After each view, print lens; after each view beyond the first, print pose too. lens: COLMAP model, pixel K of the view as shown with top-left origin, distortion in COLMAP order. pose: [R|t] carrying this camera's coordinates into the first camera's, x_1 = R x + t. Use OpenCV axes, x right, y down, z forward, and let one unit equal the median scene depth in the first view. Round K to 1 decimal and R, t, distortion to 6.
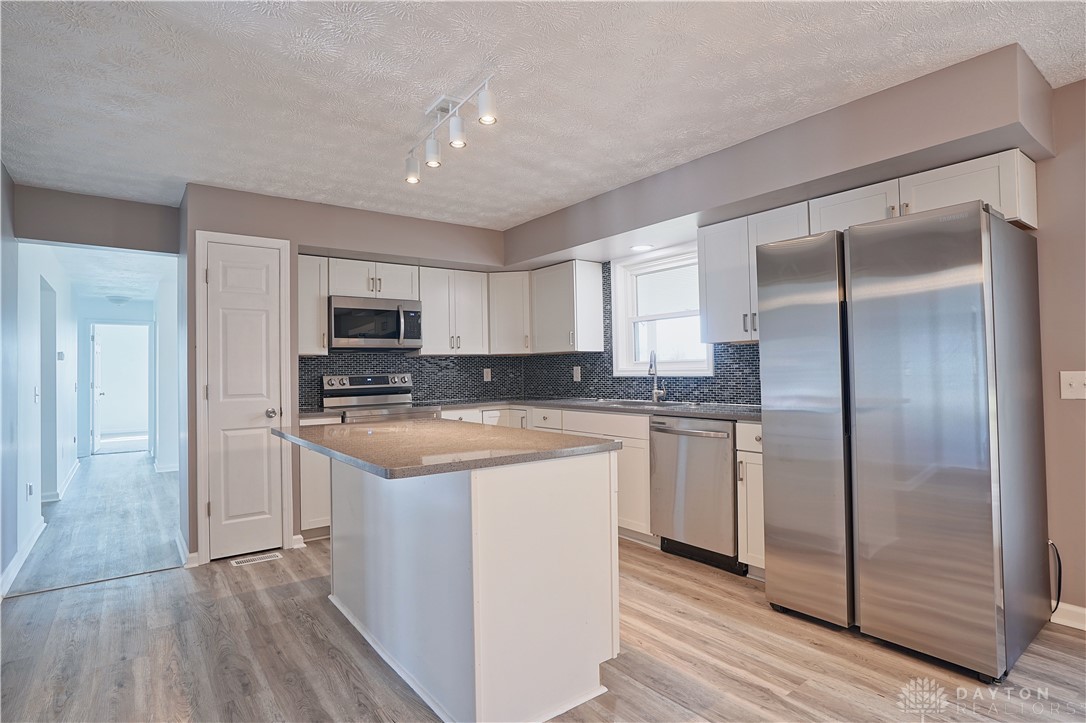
lens RADIAL K [[558.0, 0, 543.0], [0, 558.0, 361.5], [0, 0, 1]] dist [-0.033890, 0.000867]
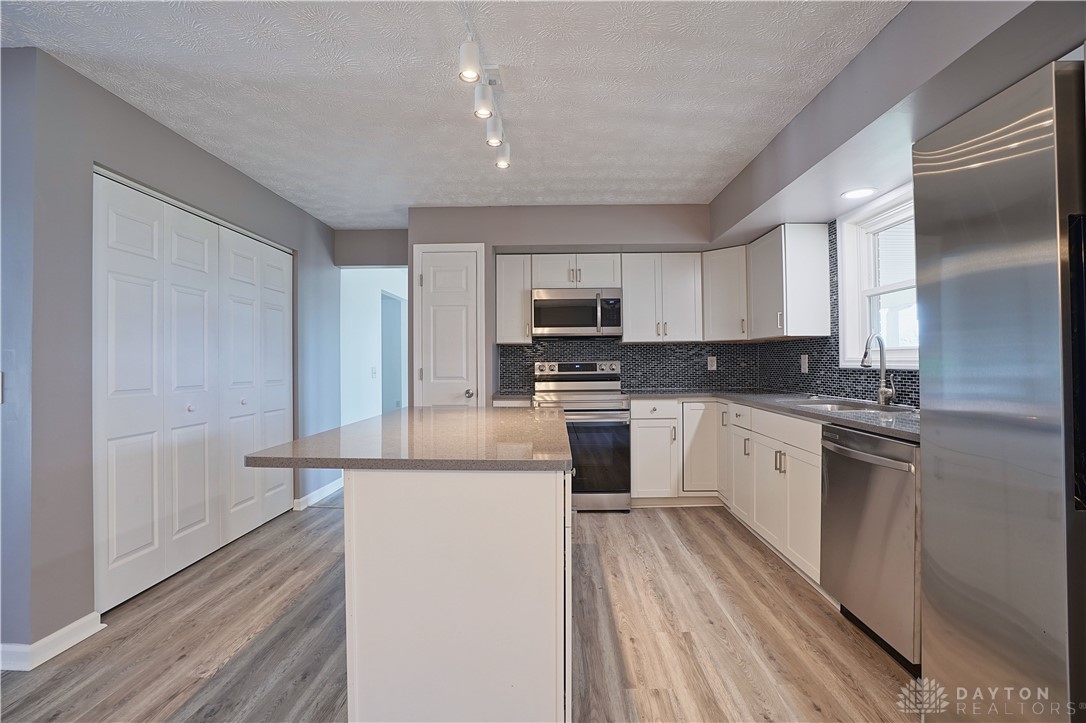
lens RADIAL K [[499.4, 0, 543.0], [0, 499.4, 361.5], [0, 0, 1]] dist [-0.073255, 0.028373]
pose [[0.786728, 0.012588, -0.617171, 0.227503], [0.002647, 0.999714, 0.023764, 0.000749], [0.617294, -0.020330, 0.786470, 0.220965]]
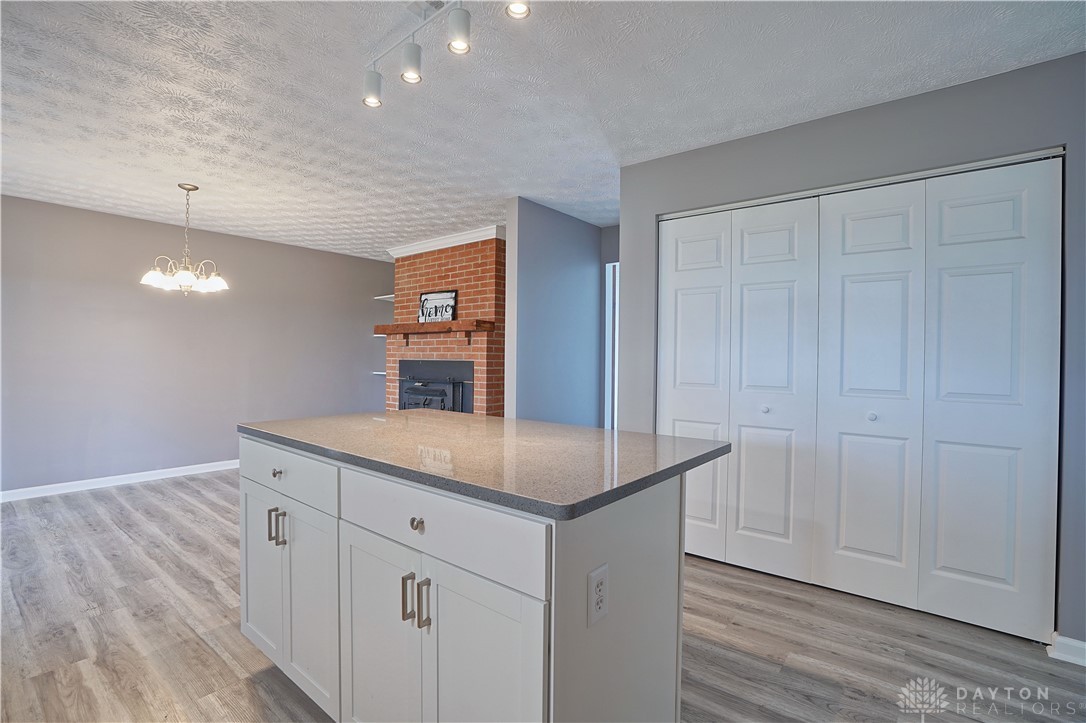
lens RADIAL K [[499.4, 0, 543.0], [0, 499.4, 361.5], [0, 0, 1]] dist [-0.073255, 0.028373]
pose [[-0.969039, 0.006858, -0.246813, -0.085661], [0.009251, 0.999921, -0.008537, 0.017293], [0.246734, -0.010555, -0.969026, 0.916444]]
